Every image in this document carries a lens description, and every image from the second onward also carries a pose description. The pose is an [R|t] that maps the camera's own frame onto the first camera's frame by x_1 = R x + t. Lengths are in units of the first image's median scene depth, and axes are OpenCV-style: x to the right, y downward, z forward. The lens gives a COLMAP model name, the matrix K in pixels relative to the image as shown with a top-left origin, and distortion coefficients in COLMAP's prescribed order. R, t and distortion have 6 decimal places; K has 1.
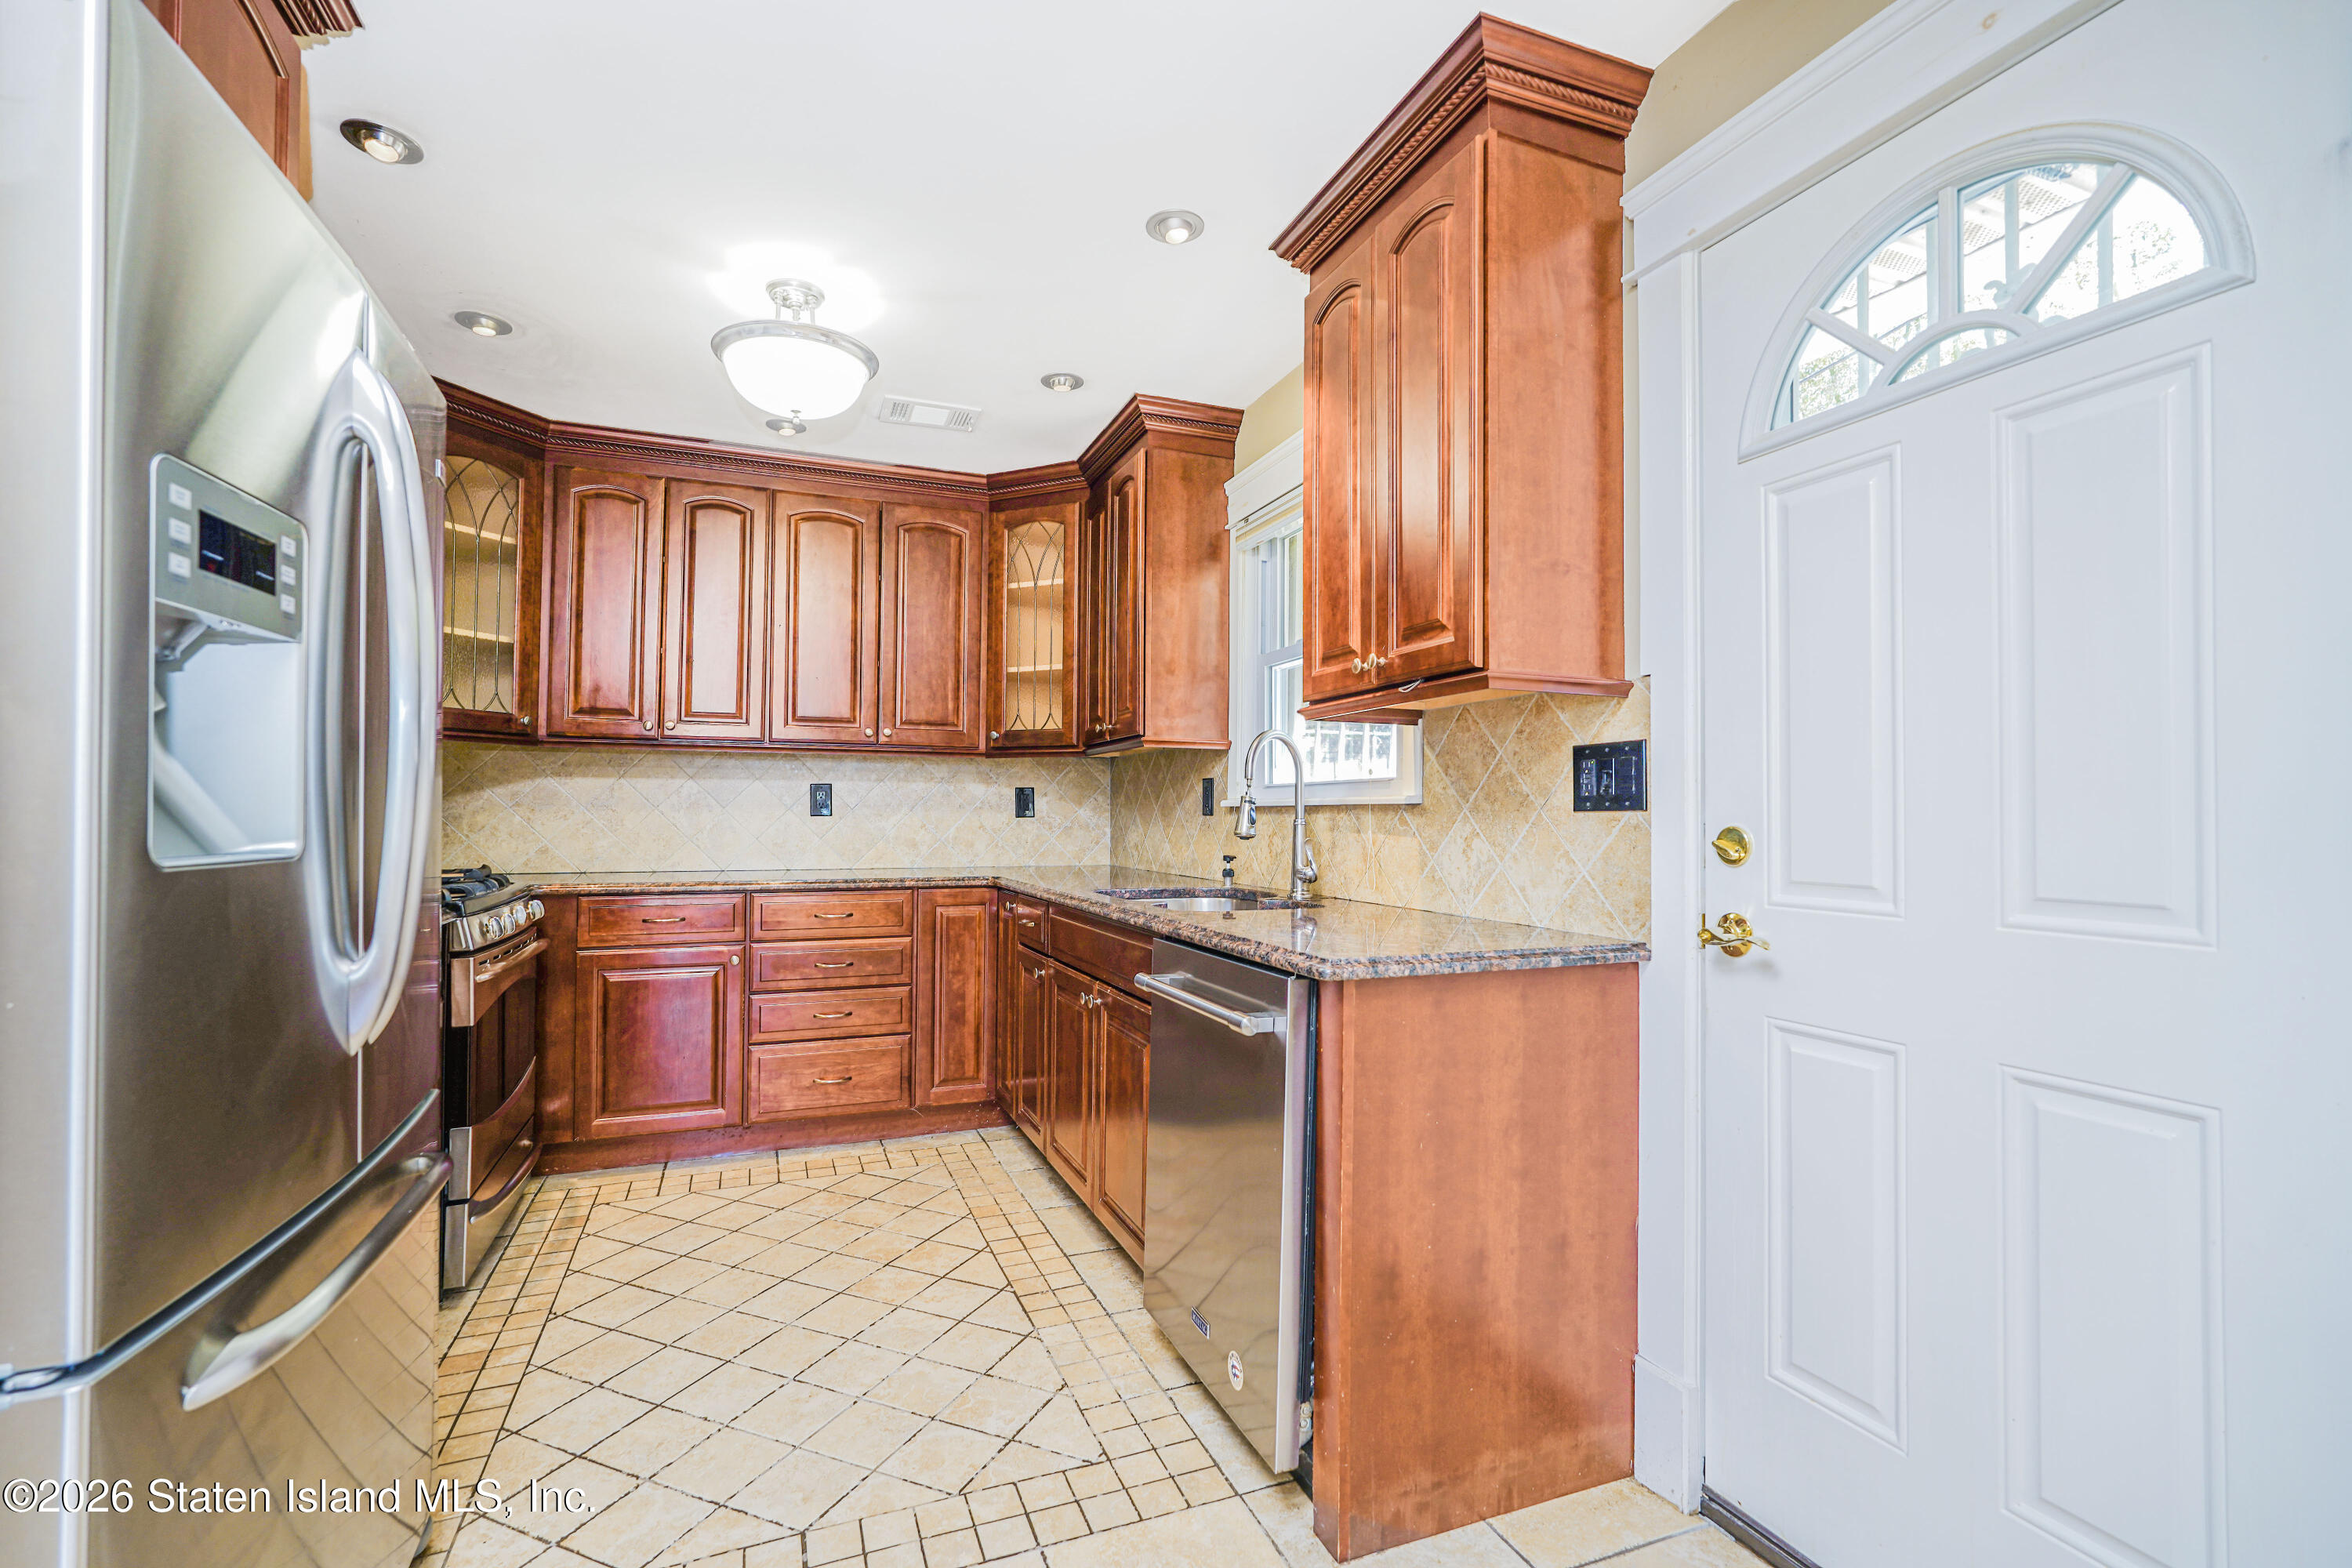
lens RADIAL K [[1028.1, 0, 1175.6], [0, 1028.1, 802.9], [0, 0, 1]] dist [-0.000170, 0.000323]
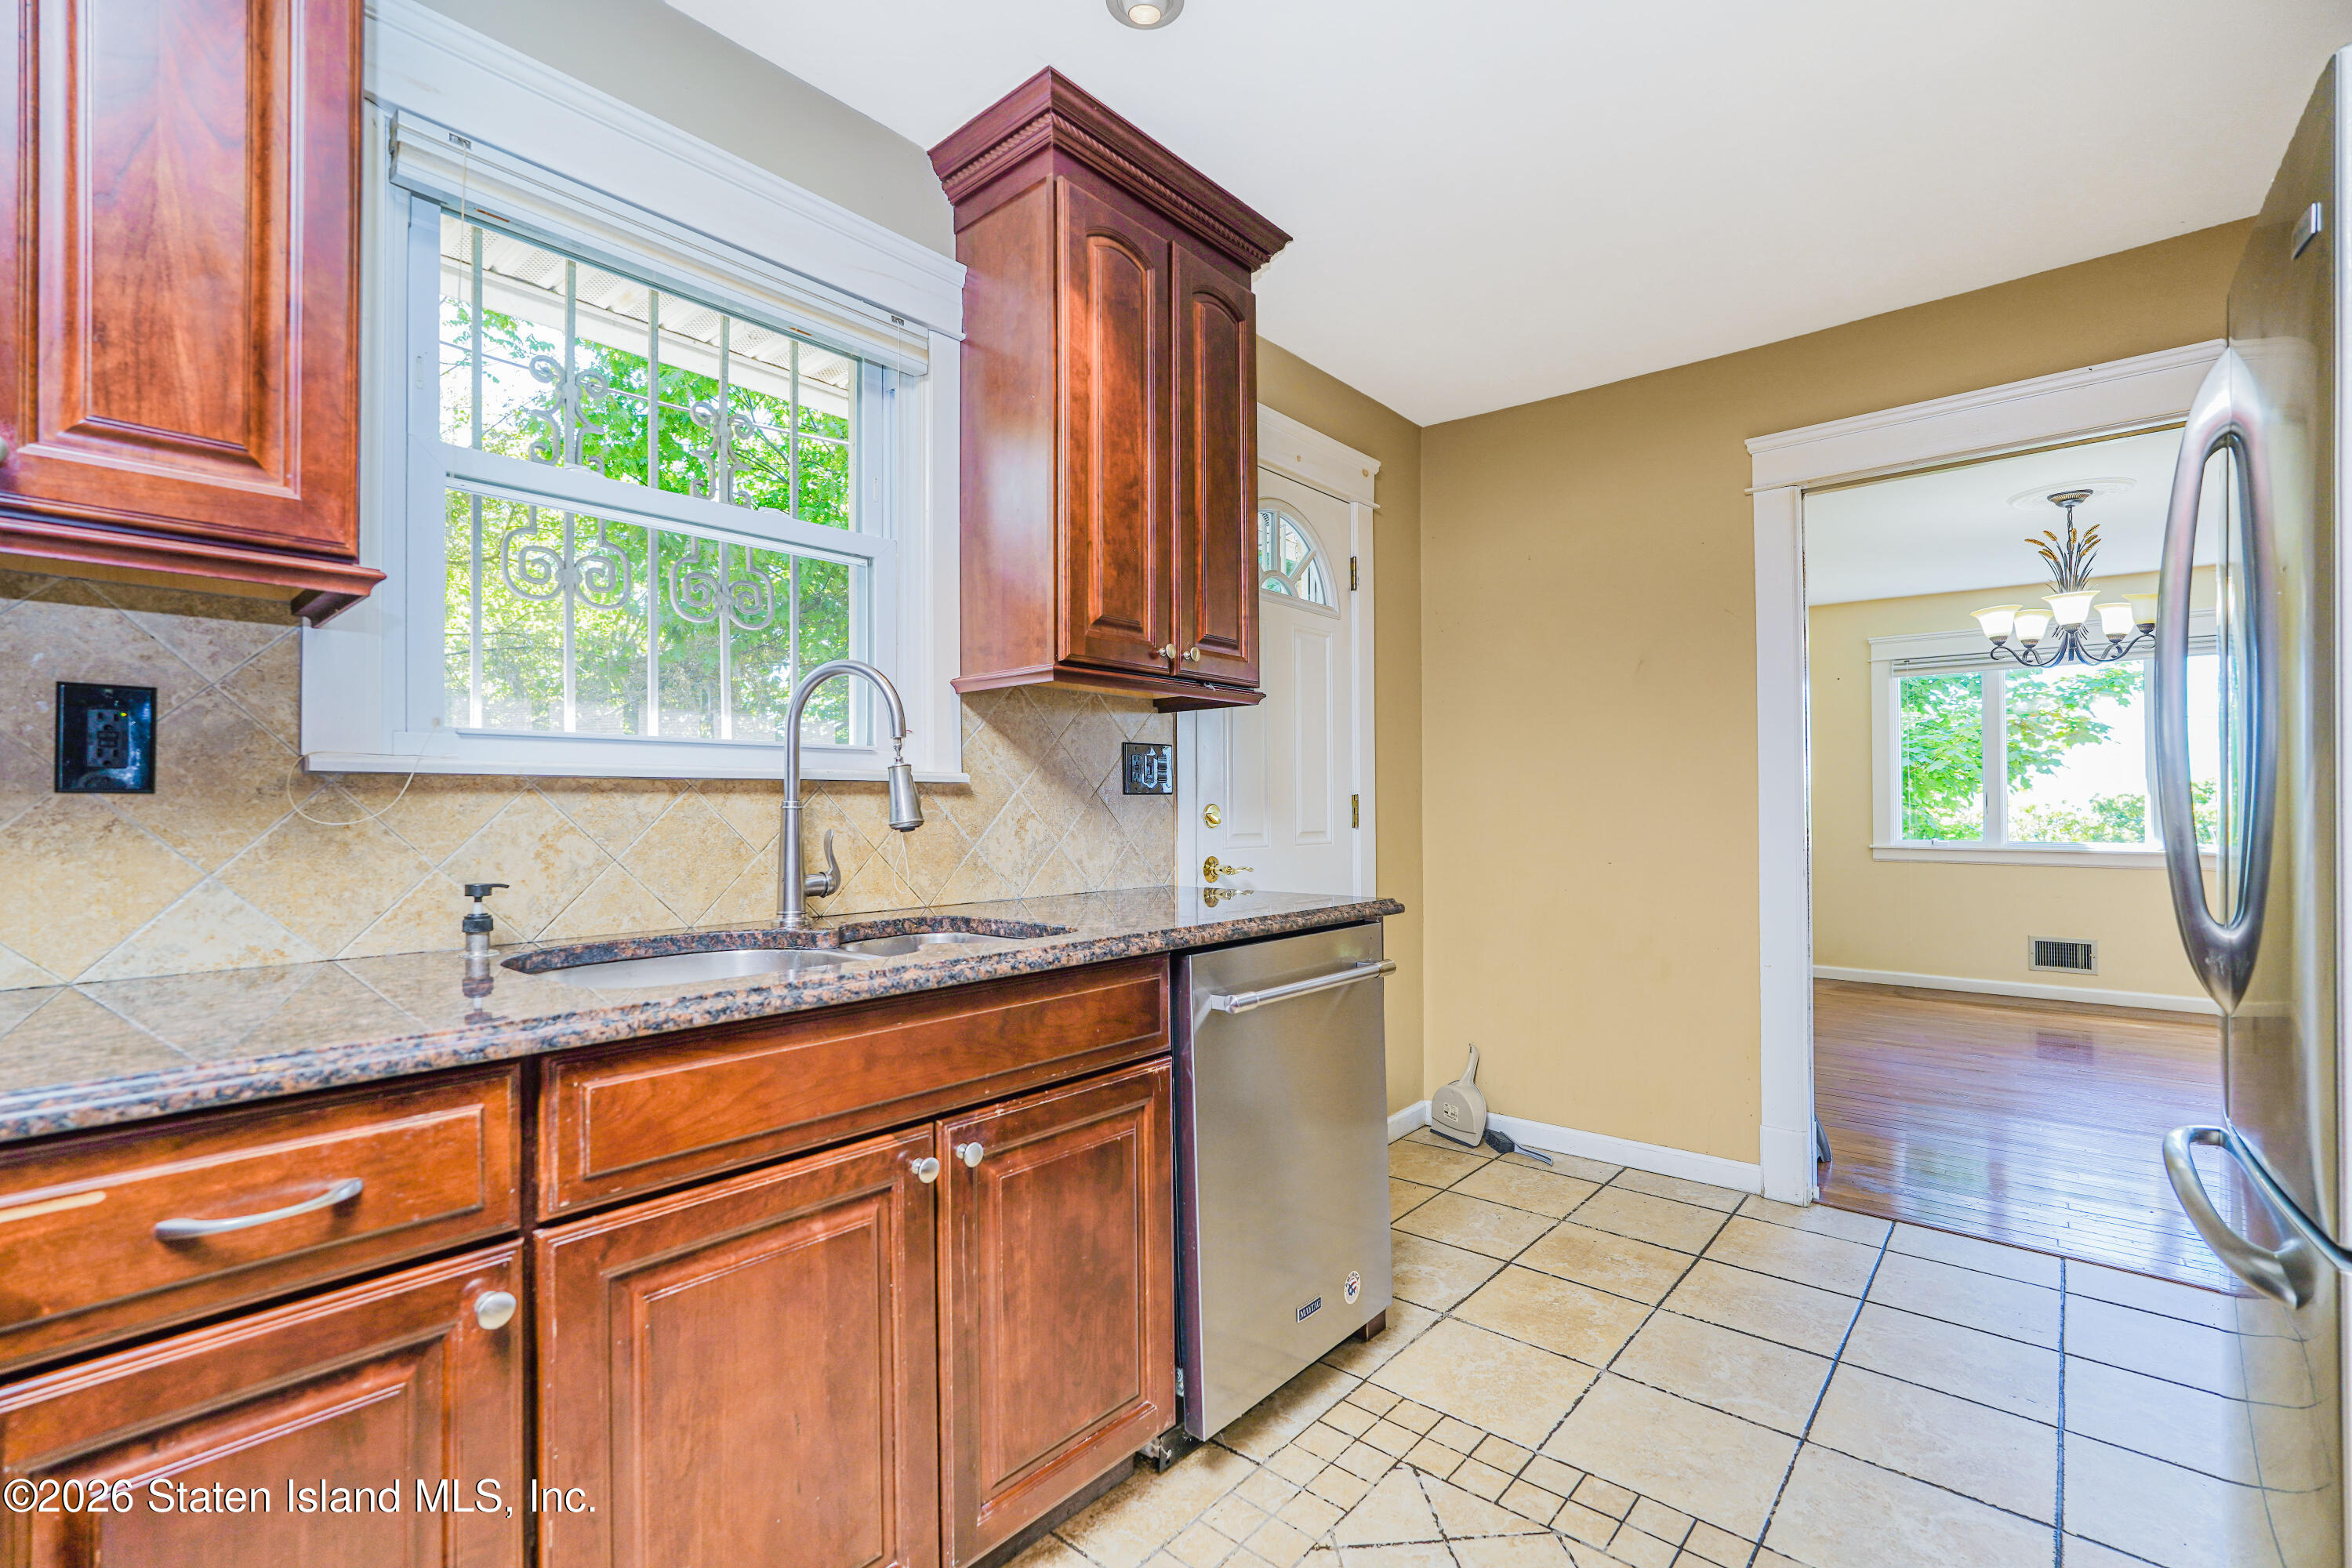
lens RADIAL K [[1028.1, 0, 1175.6], [0, 1028.1, 802.9], [0, 0, 1]] dist [-0.000170, 0.000323]
pose [[-0.450246, 0.002021, 0.892902, -0.698876], [-0.008470, 0.999943, -0.006534, 0.024223], [-0.892865, -0.010505, -0.450203, 1.366058]]
